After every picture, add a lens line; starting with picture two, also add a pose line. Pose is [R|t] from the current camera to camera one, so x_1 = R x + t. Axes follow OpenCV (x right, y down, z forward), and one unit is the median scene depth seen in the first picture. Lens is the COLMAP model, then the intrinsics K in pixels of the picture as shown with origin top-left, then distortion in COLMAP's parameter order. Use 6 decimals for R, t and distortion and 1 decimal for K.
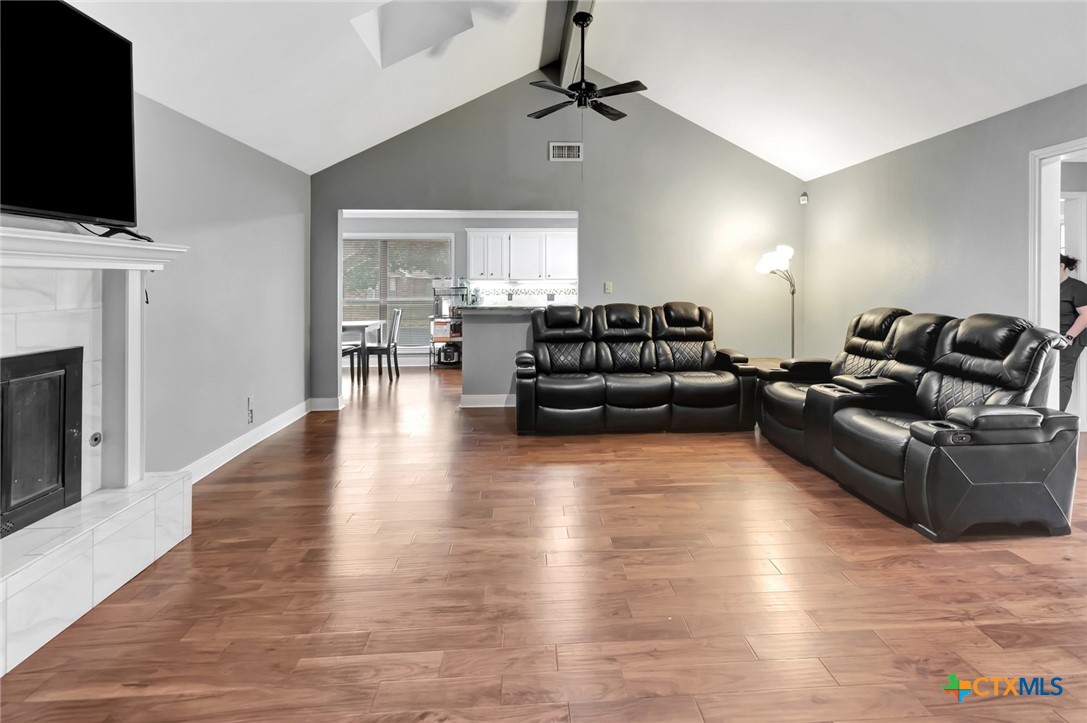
lens RADIAL K [[504.5, 0, 555.9], [0, 504.5, 296.2], [0, 0, 1]] dist [0.000682, 0.000510]
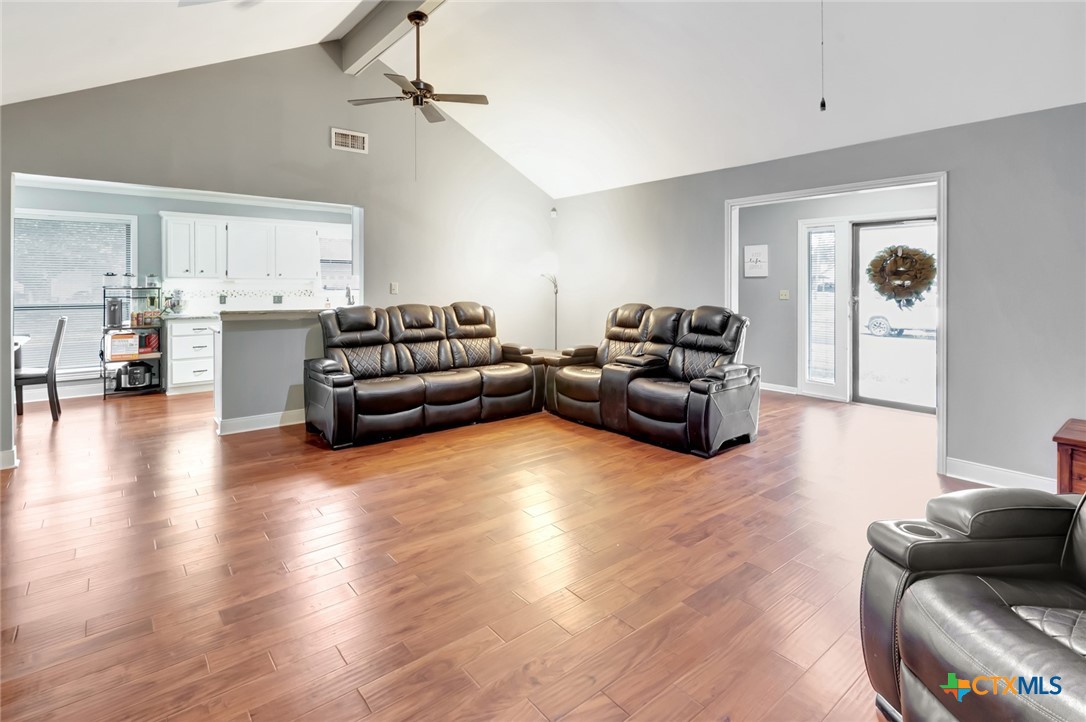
lens RADIAL K [[526.2, 0, 543.7], [0, 526.2, 305.0], [0, 0, 1]] dist [-0.001094, -0.000377]
pose [[0.814180, -0.016346, 0.580382, -0.275533], [0.008525, 0.999832, 0.016200, 0.001388], [-0.580549, -0.008242, 0.814183, 0.008965]]
